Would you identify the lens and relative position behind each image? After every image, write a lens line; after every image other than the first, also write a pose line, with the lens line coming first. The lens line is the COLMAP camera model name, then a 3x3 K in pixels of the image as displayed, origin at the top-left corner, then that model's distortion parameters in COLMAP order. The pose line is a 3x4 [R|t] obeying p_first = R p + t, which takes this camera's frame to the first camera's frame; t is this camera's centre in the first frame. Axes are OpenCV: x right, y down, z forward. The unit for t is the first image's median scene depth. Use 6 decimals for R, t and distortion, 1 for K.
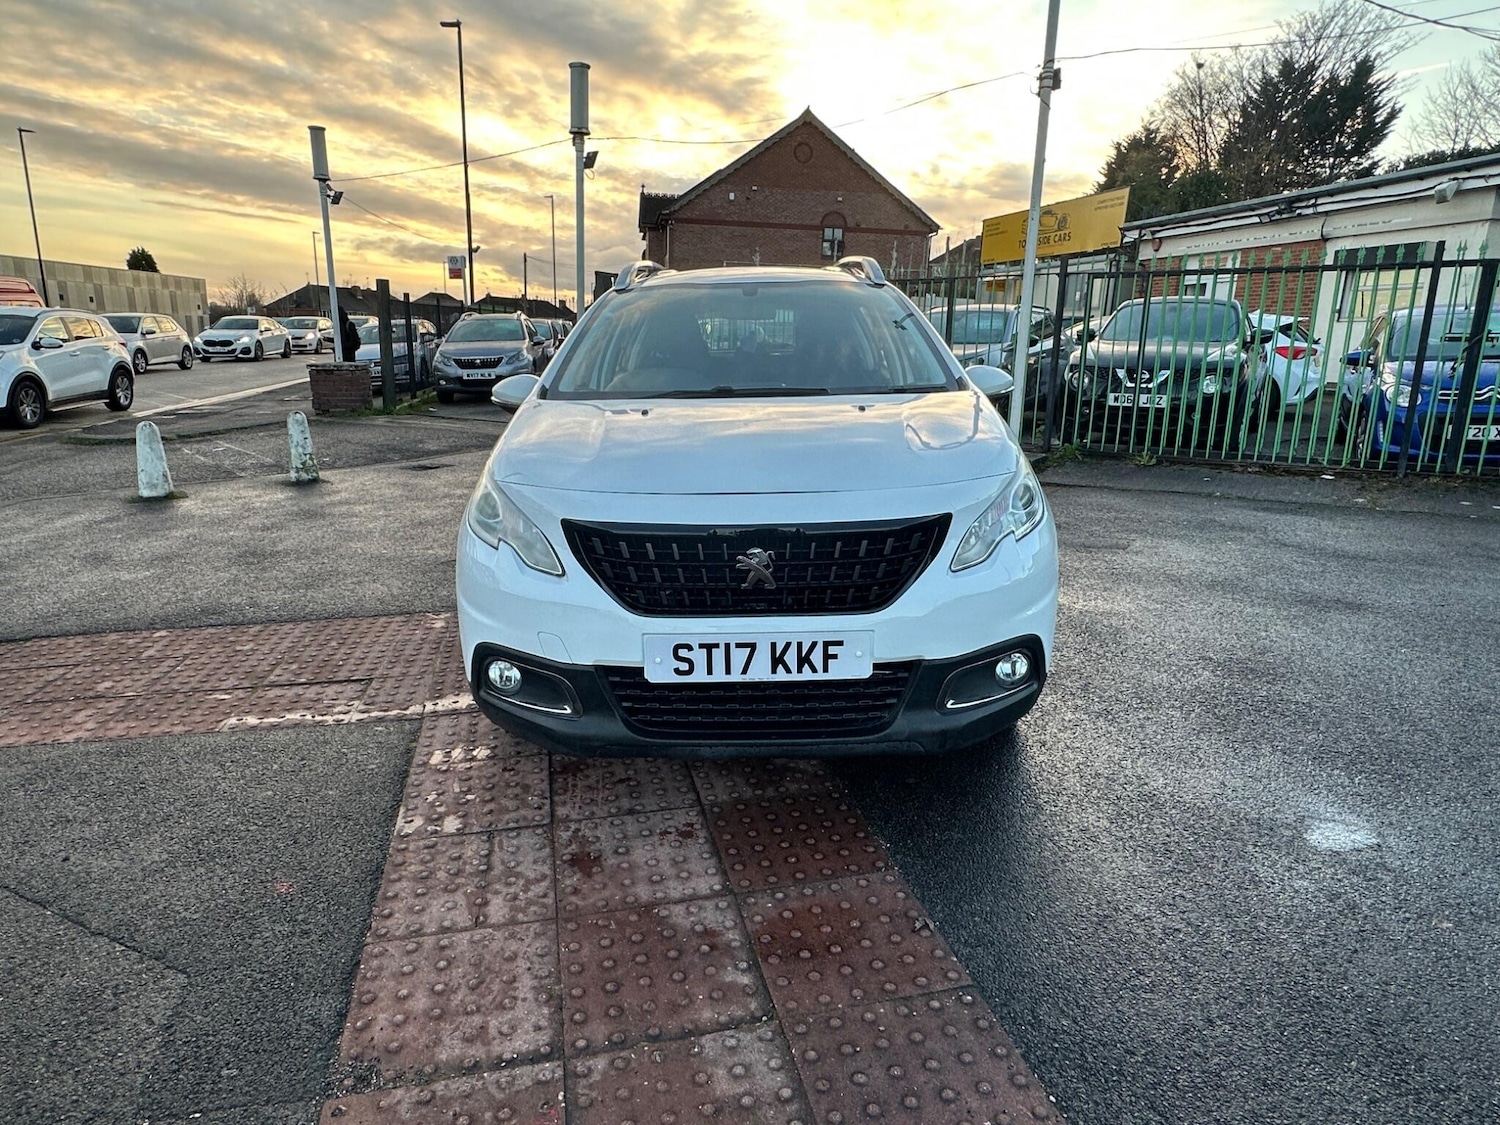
lens RADIAL K [[901.0, 0, 742.6], [0, 901.0, 568.6], [0, 0, 1]] dist [-0.001080, -0.000509]
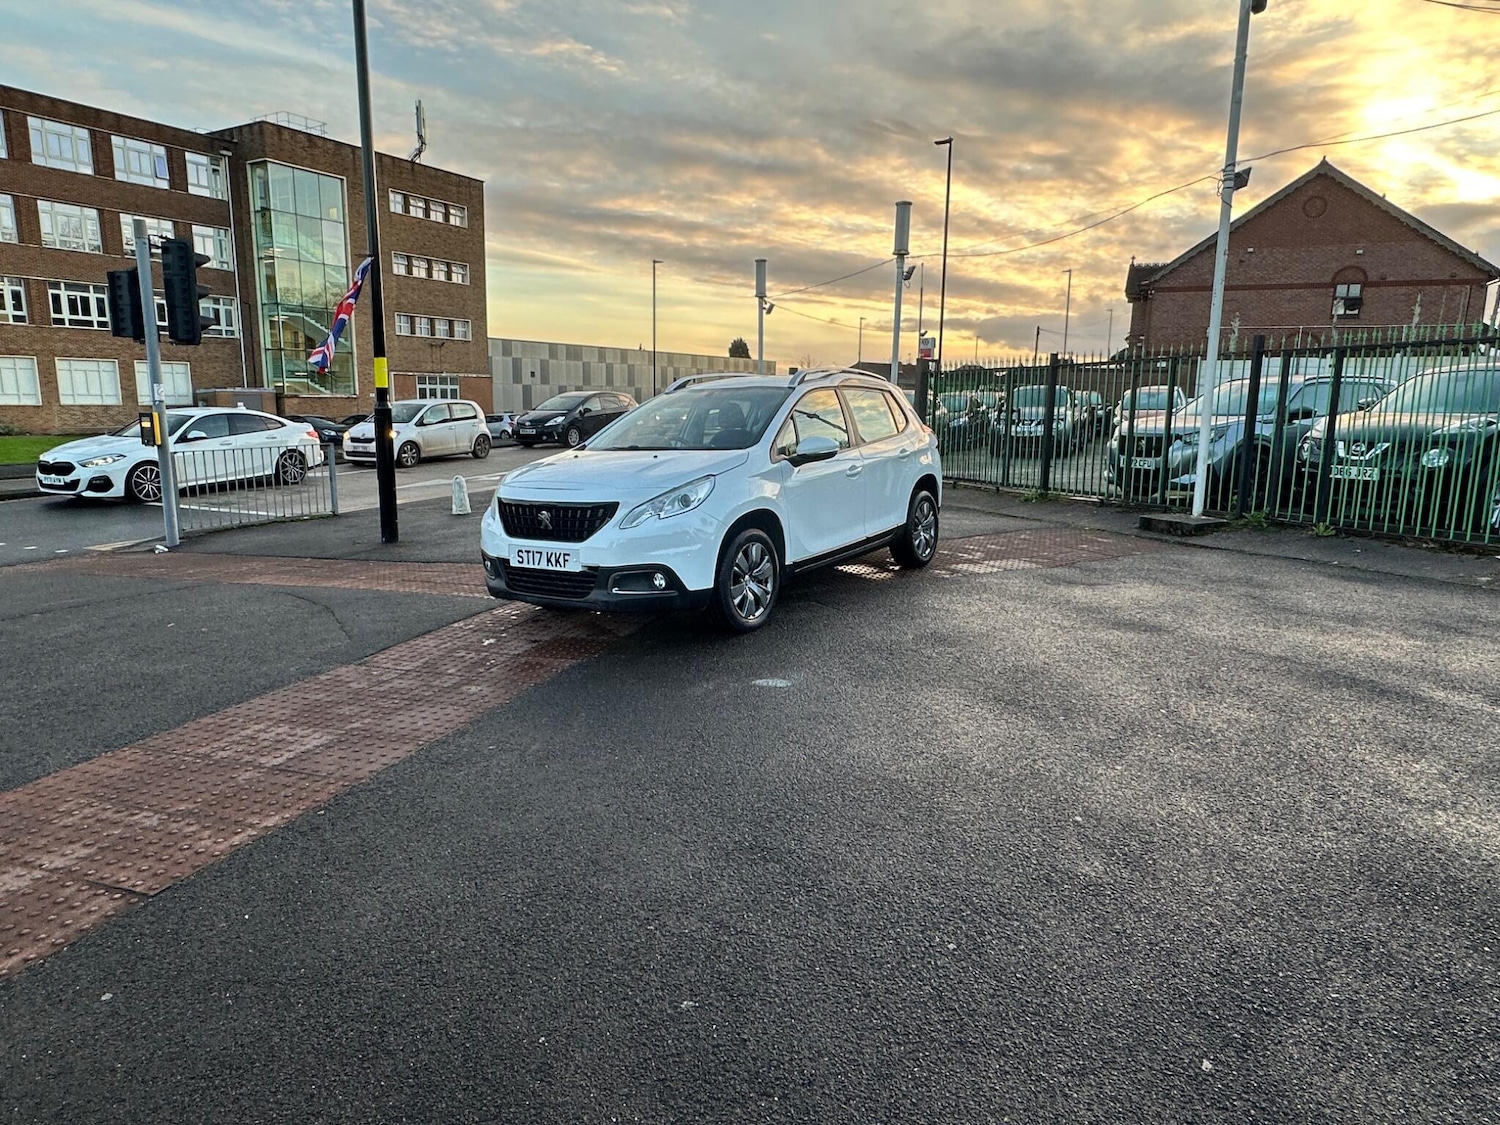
lens RADIAL K [[902.6, 0, 737.9], [0, 902.6, 563.9], [0, 0, 1]] dist [0.000824, 0.002357]
pose [[0.837575, 0.083639, -0.539883, 1.498679], [-0.125452, 0.991250, -0.041061, 0.127767], [0.531724, 0.102121, 0.840738, -0.613278]]
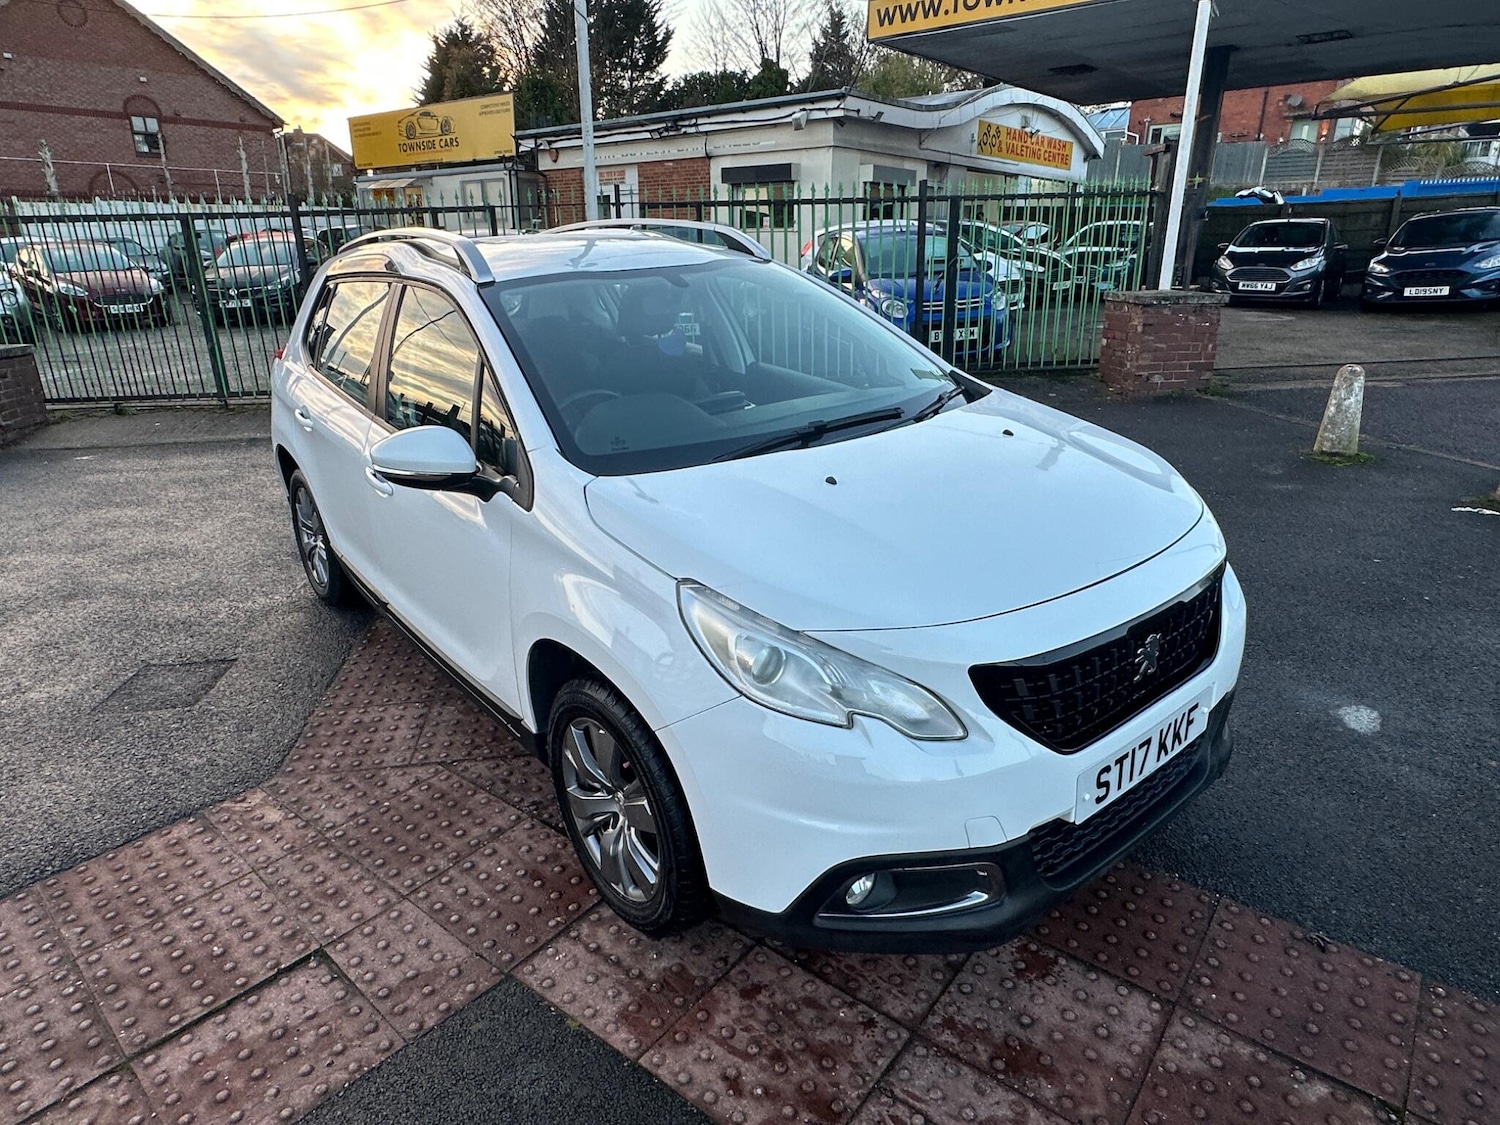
lens RADIAL K [[905.1, 0, 740.6], [0, 905.1, 568.0], [0, 0, 1]] dist [-0.004836, 0.001836]
pose [[0.781600, -0.235982, 0.577420, -0.678302], [0.179373, 0.971609, 0.154279, -0.252505], [-0.597434, -0.017010, 0.801738, 0.464023]]
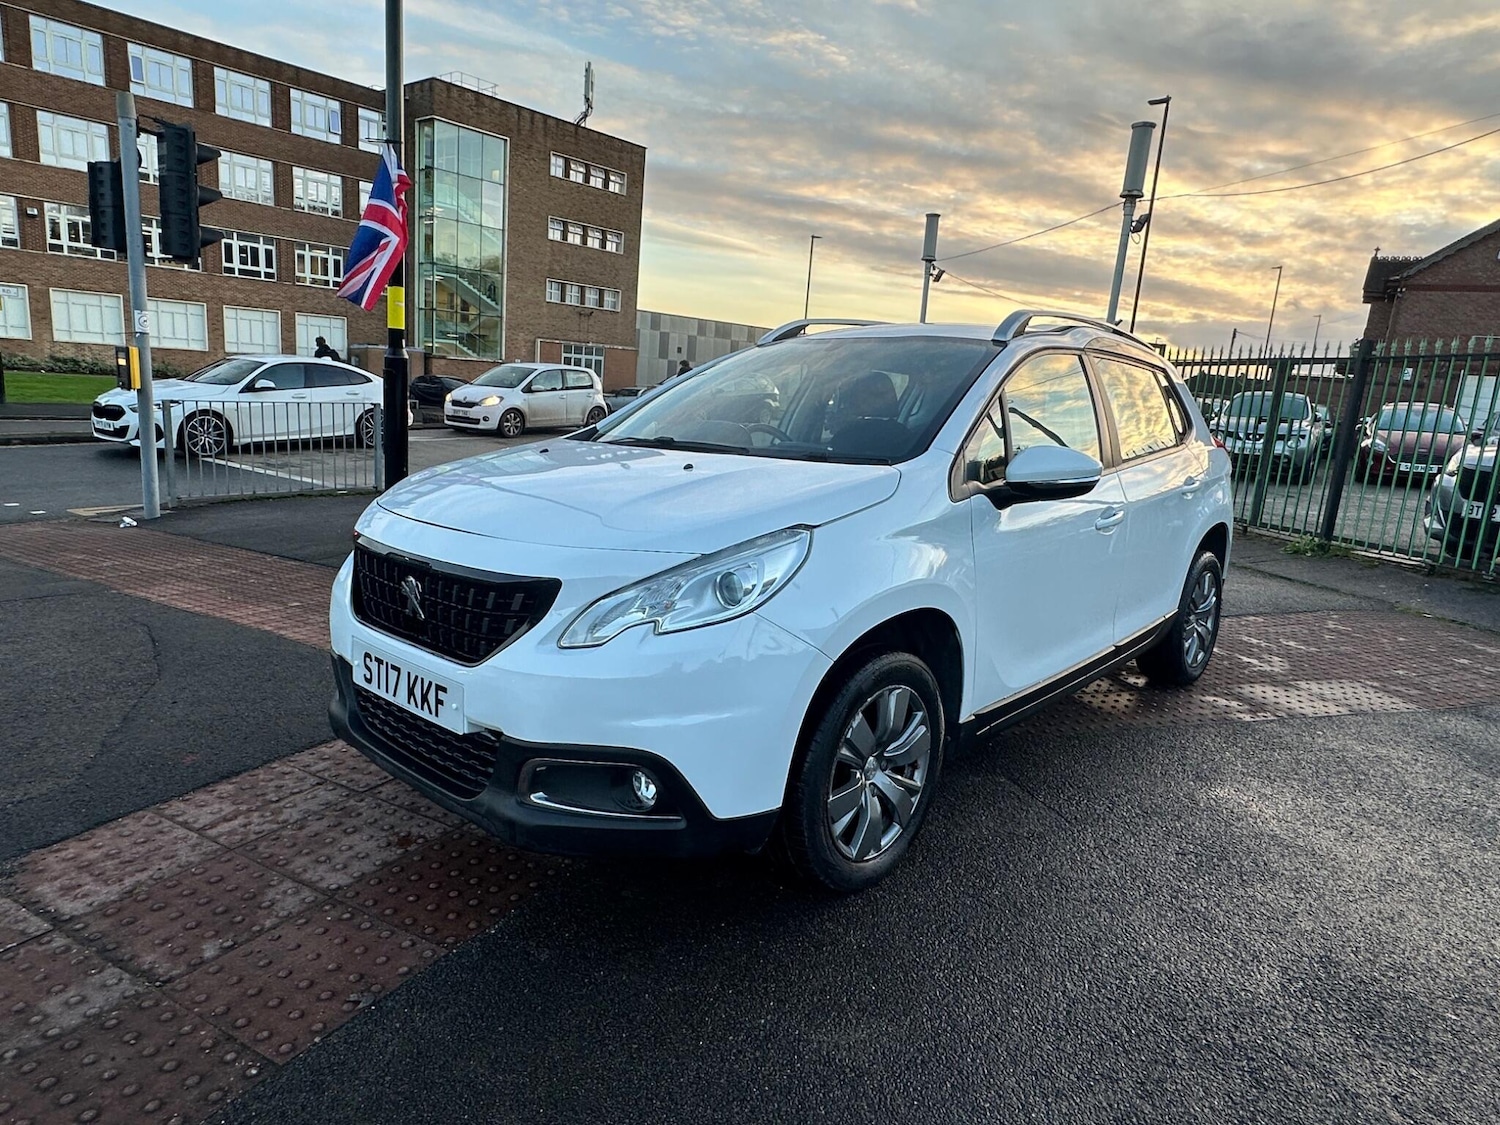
lens RADIAL K [[901.0, 0, 742.6], [0, 901.0, 568.6], [0, 0, 1]] dist [-0.001080, -0.000509]
pose [[0.740431, 0.167872, -0.650831, 0.829157], [-0.218366, 0.975861, 0.003280, -0.101622], [0.635671, 0.139691, 0.759216, 0.397929]]
